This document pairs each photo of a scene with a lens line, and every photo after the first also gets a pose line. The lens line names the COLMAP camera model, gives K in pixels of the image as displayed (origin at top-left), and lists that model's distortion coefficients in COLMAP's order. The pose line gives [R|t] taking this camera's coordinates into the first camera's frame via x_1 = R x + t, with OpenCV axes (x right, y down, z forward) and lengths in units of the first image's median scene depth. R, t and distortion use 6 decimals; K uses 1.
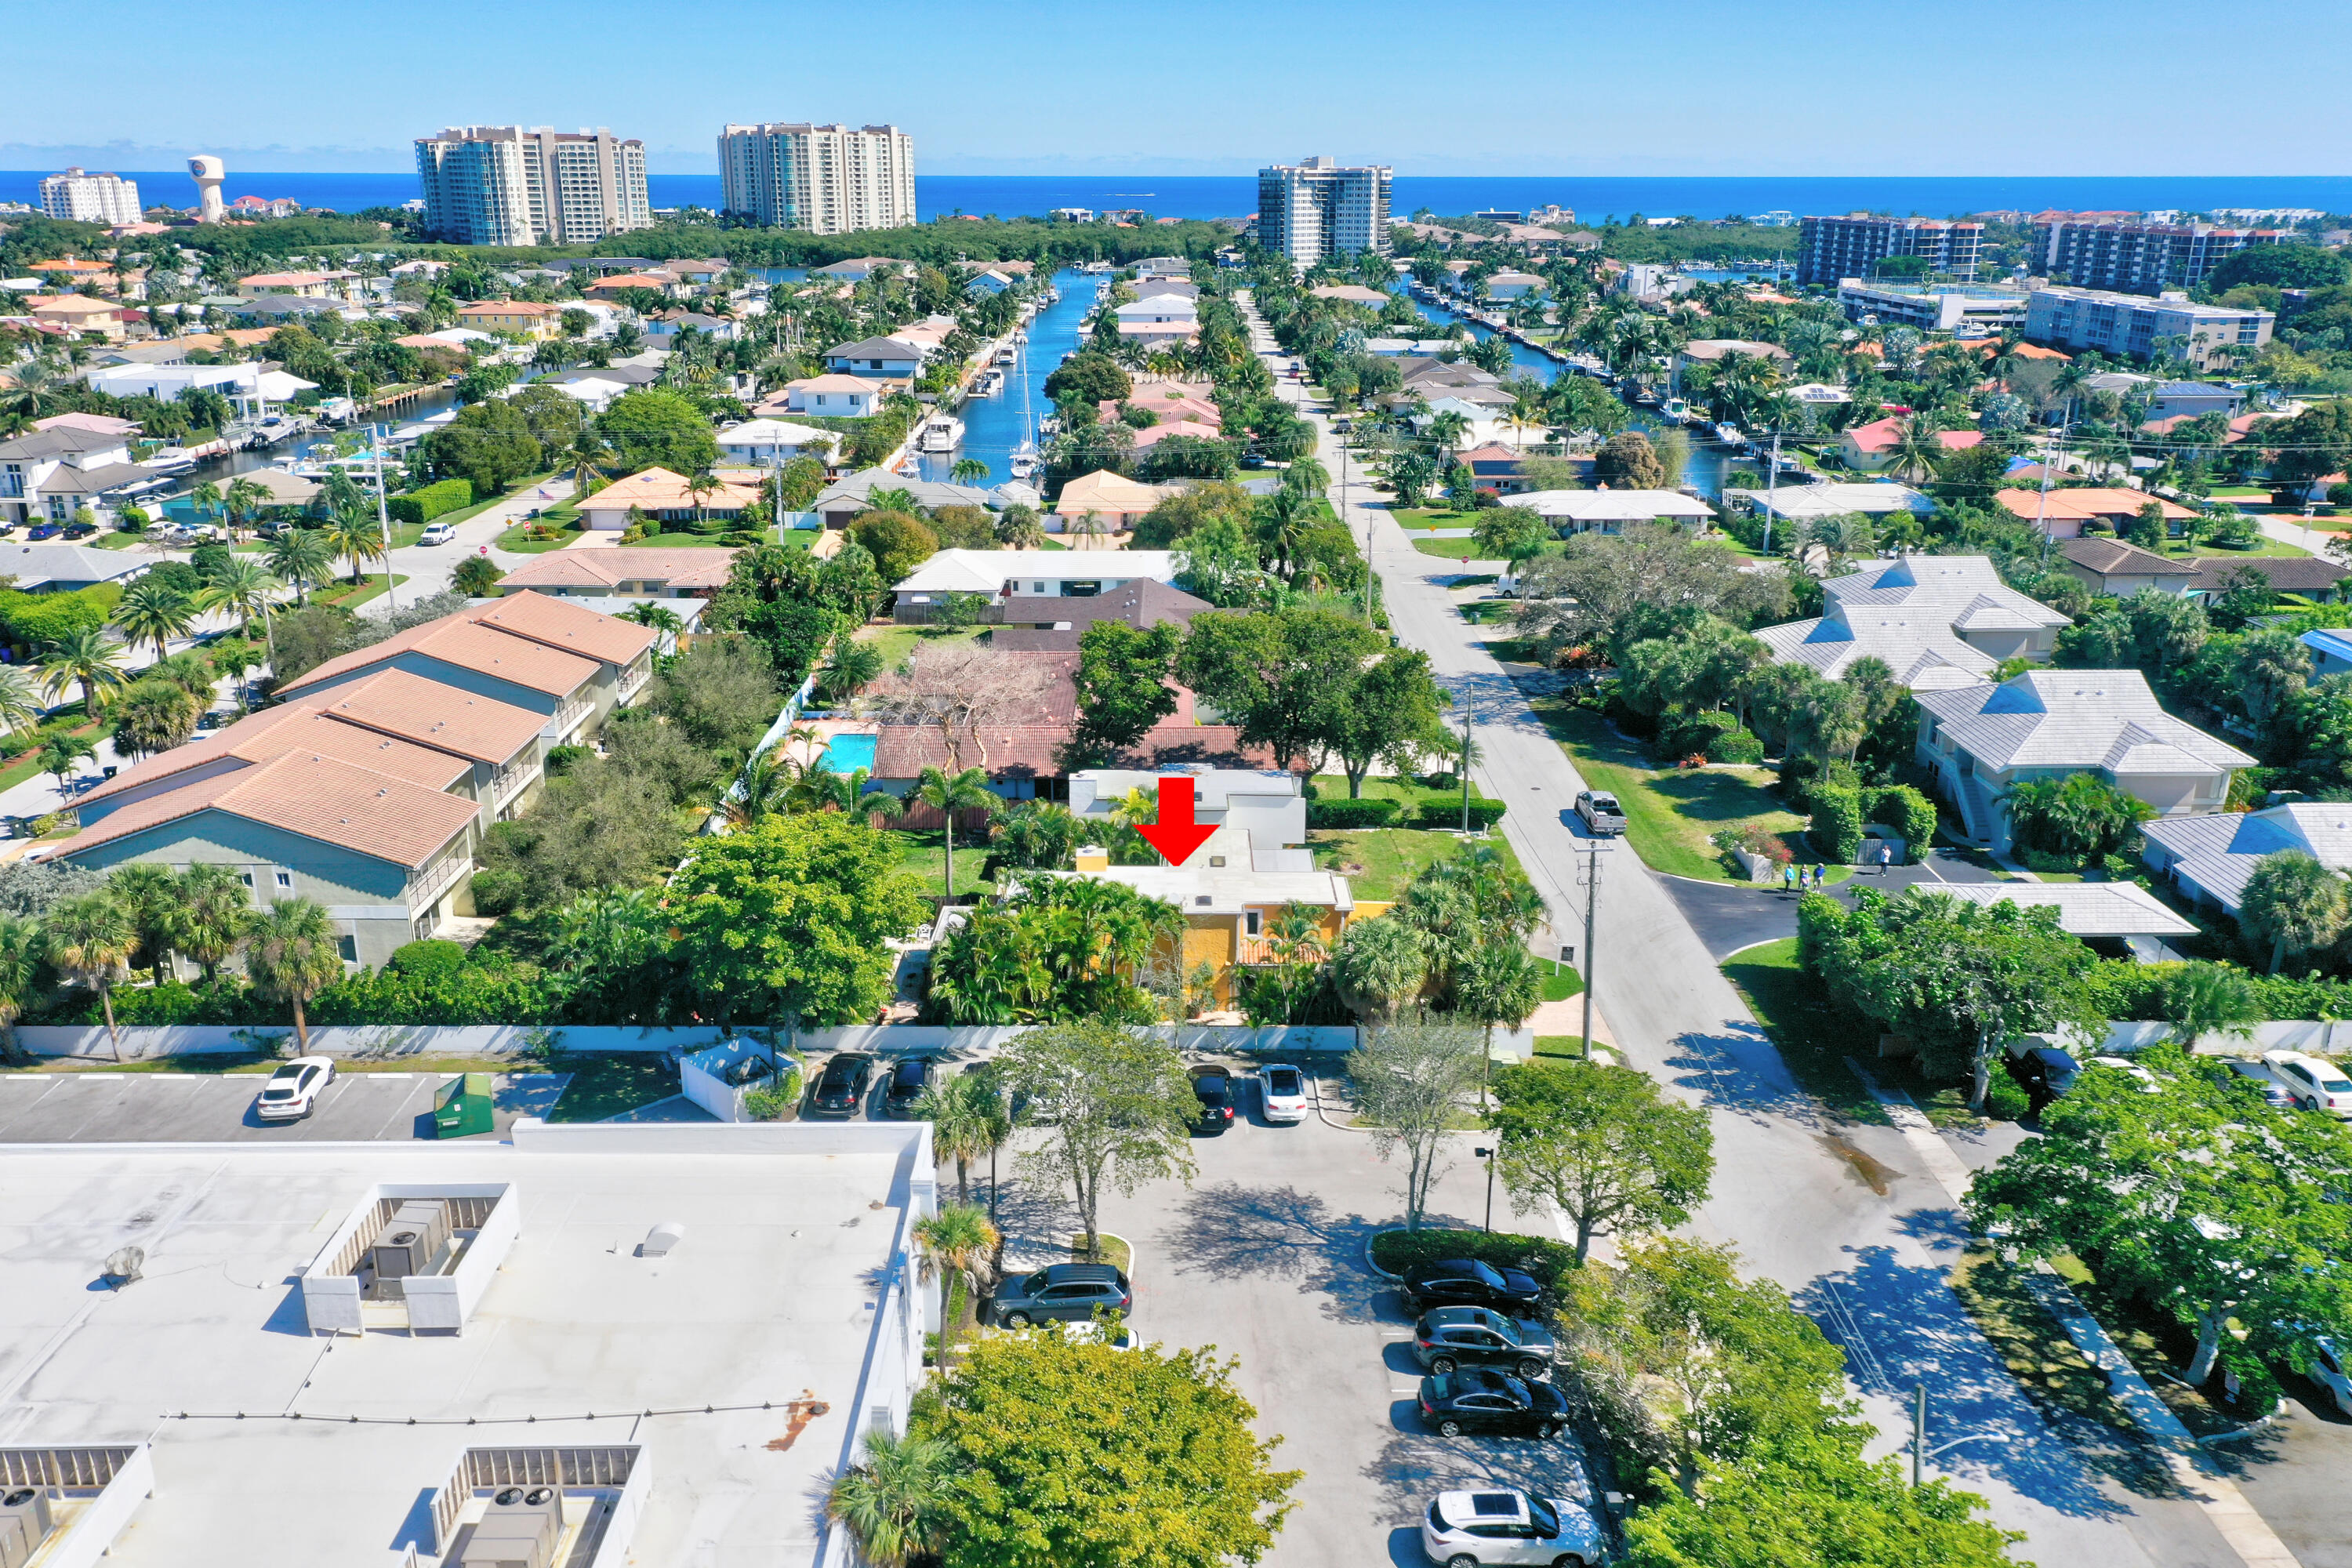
lens RADIAL K [[1904.3, 0, 1183.6], [0, 1904.3, 777.3], [0, 0, 1]] dist [0.021223, -0.003912]
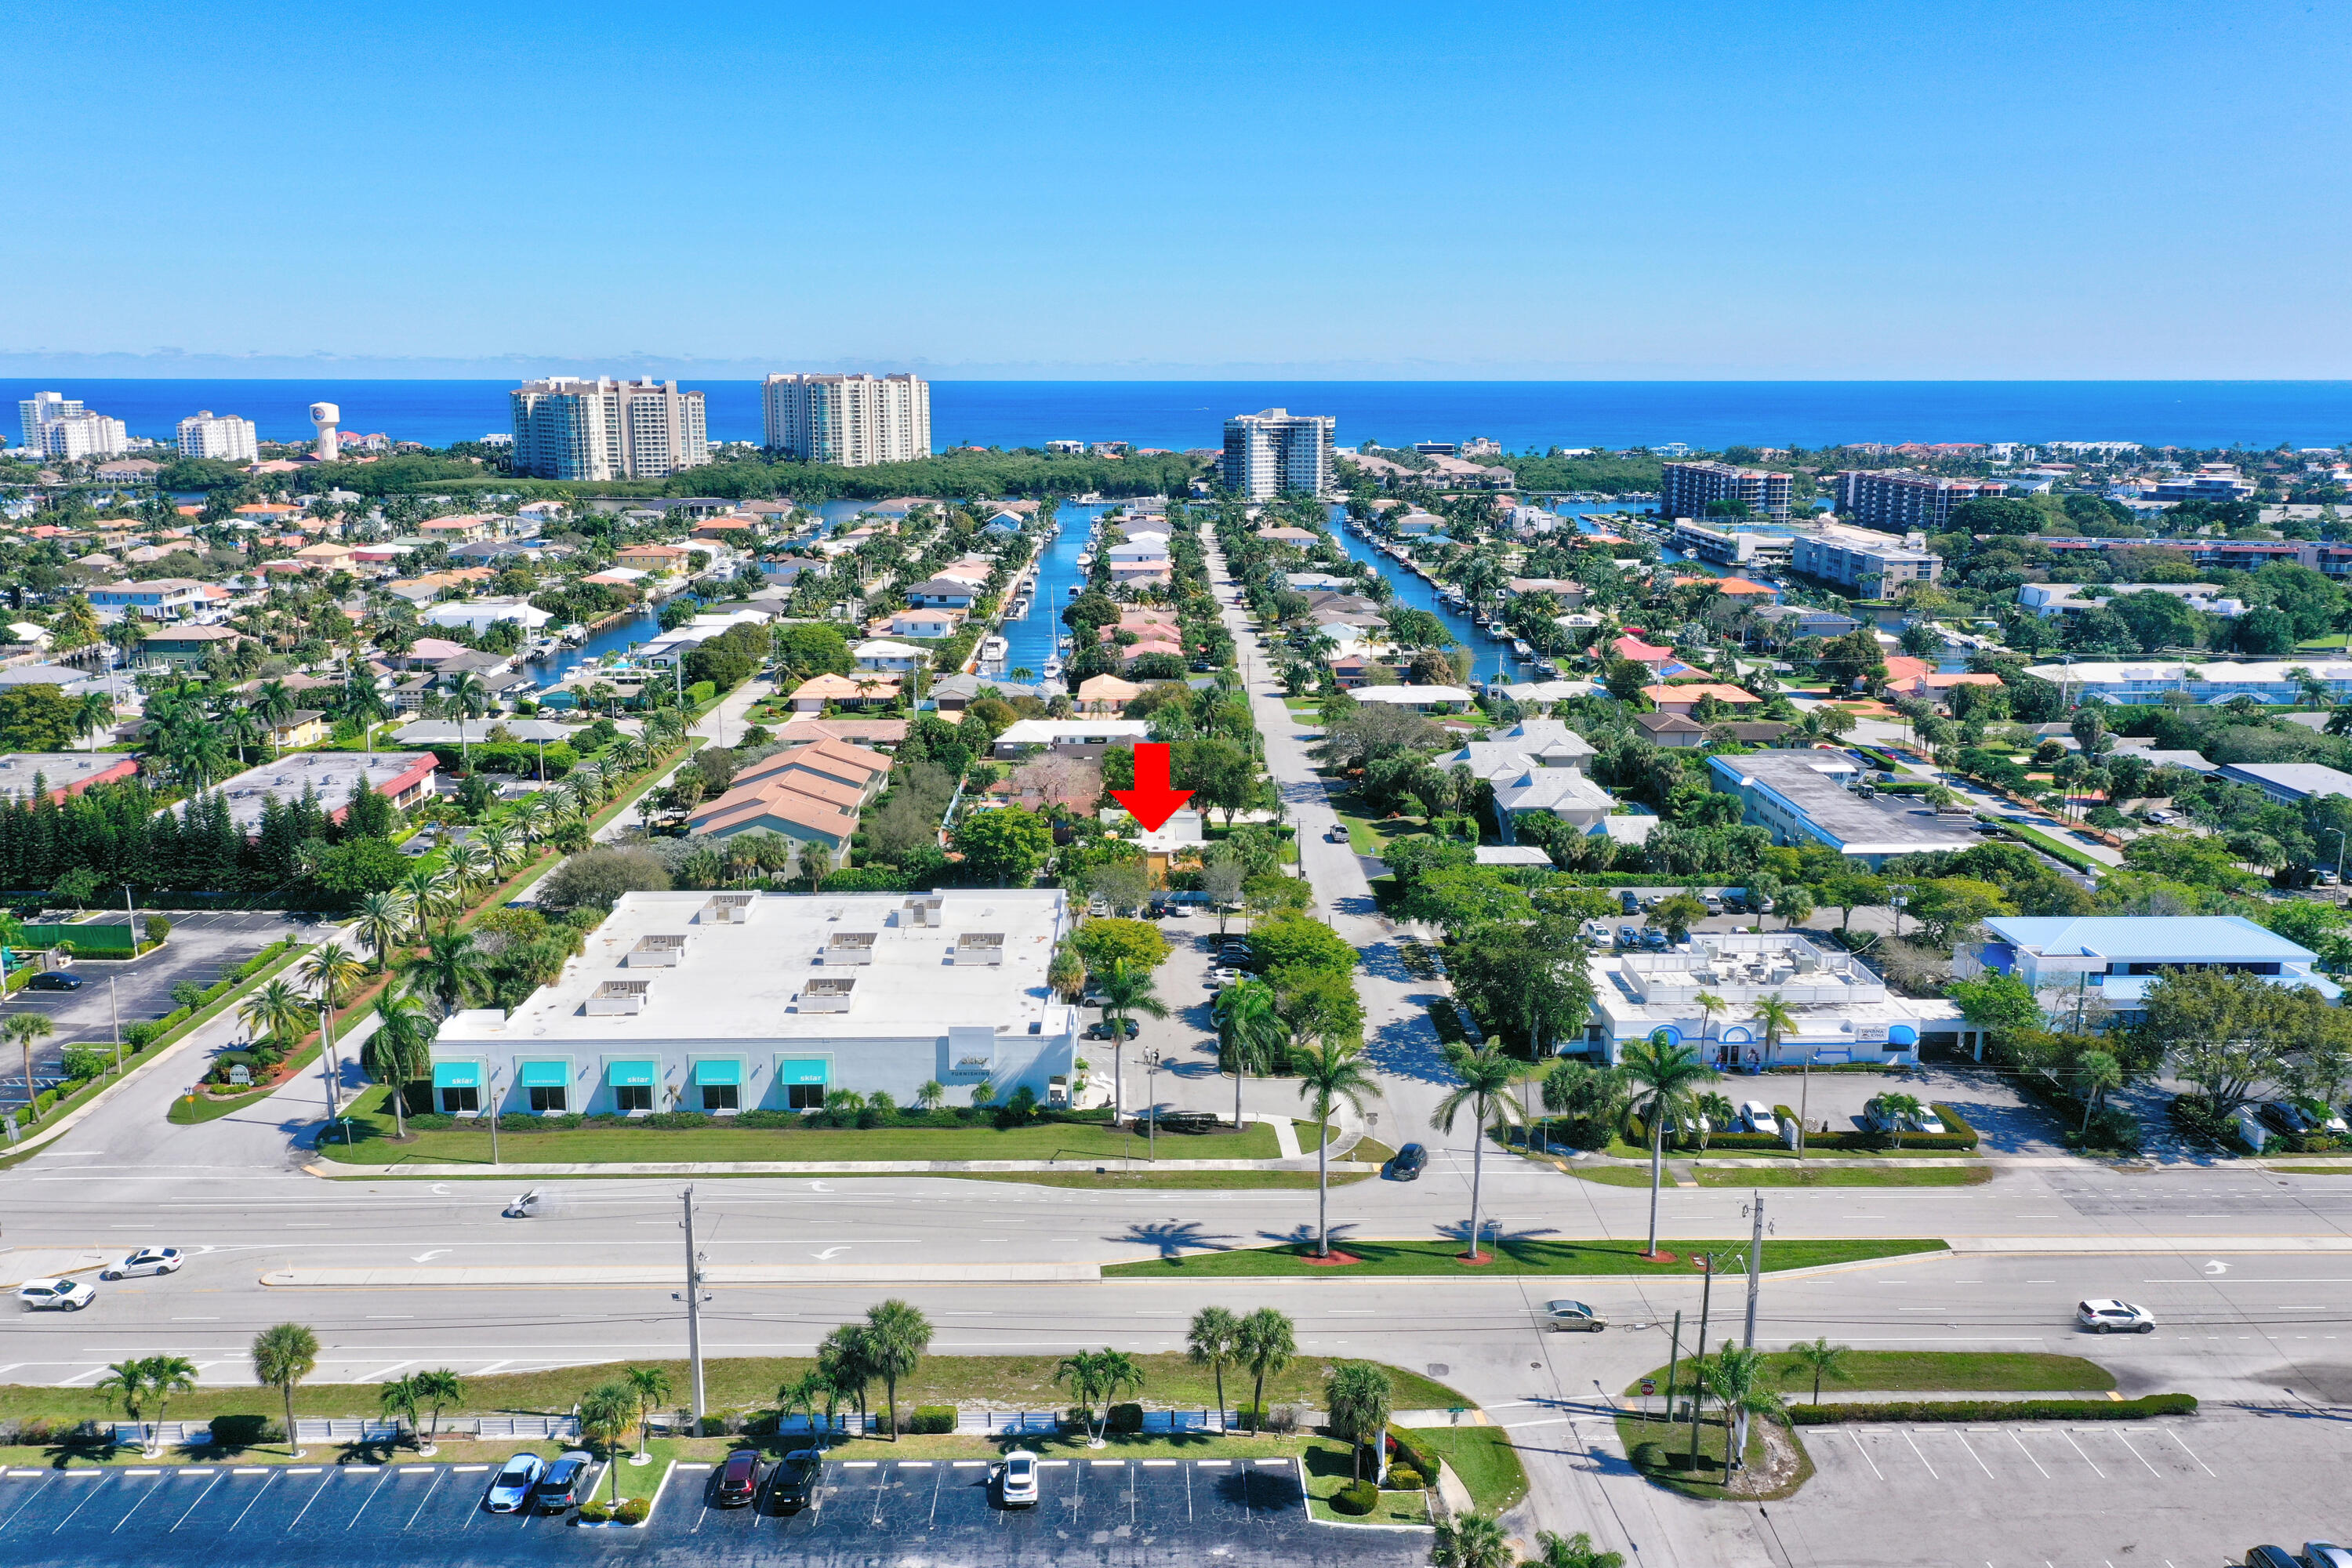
lens RADIAL K [[1904.3, 0, 1174.4], [0, 1904.3, 788.3], [0, 0, 1]] dist [0.021223, -0.003912]
pose [[0.999988, -0.003144, 0.003700, 0.012769], [0.003476, 0.995627, -0.093348, 0.105400], [-0.003391, 0.093360, 0.995627, -0.730814]]
